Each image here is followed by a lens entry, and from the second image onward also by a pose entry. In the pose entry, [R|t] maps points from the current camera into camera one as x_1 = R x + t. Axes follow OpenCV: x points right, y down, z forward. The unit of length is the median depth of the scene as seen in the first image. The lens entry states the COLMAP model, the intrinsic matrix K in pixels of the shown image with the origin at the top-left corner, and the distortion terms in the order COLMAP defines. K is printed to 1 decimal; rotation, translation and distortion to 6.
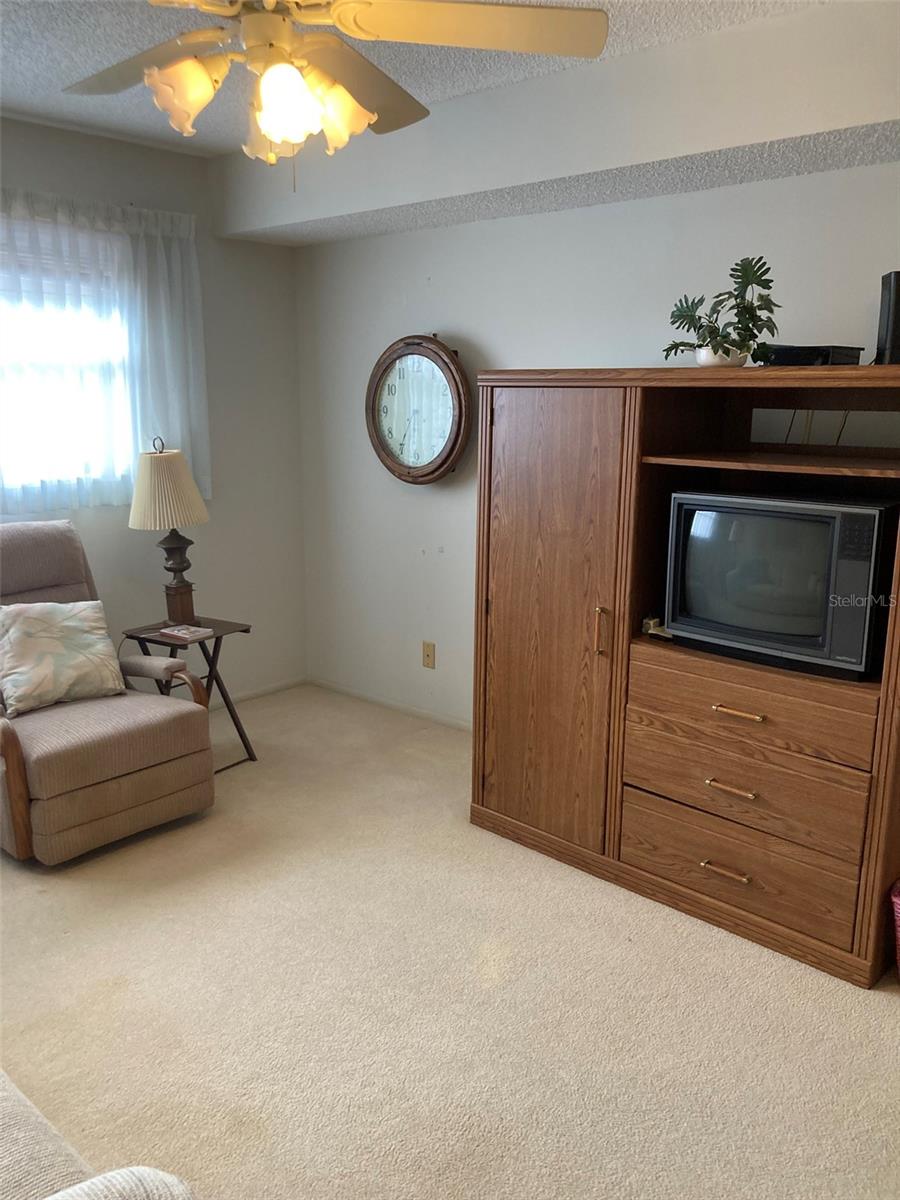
lens RADIAL K [[984.1, 0, 446.1], [0, 984.1, 585.2], [0, 0, 1]] dist [0.039024, -0.065320]
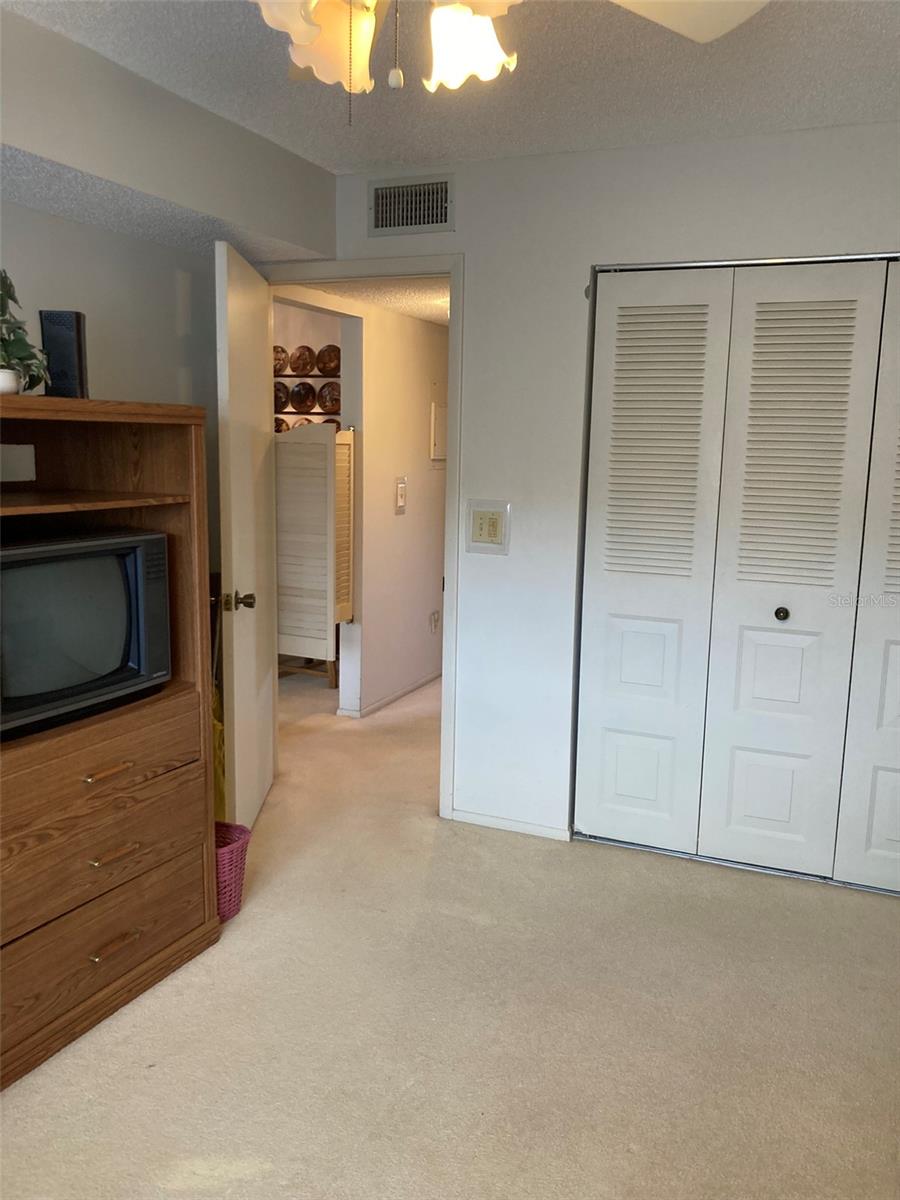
lens RADIAL K [[984.1, 0, 446.1], [0, 984.1, 585.2], [0, 0, 1]] dist [0.039024, -0.065320]
pose [[-0.319852, -0.143309, 0.936567, -0.602603], [0.166430, 0.964627, 0.204441, -0.163499], [-0.932736, 0.221263, -0.284687, 0.868592]]
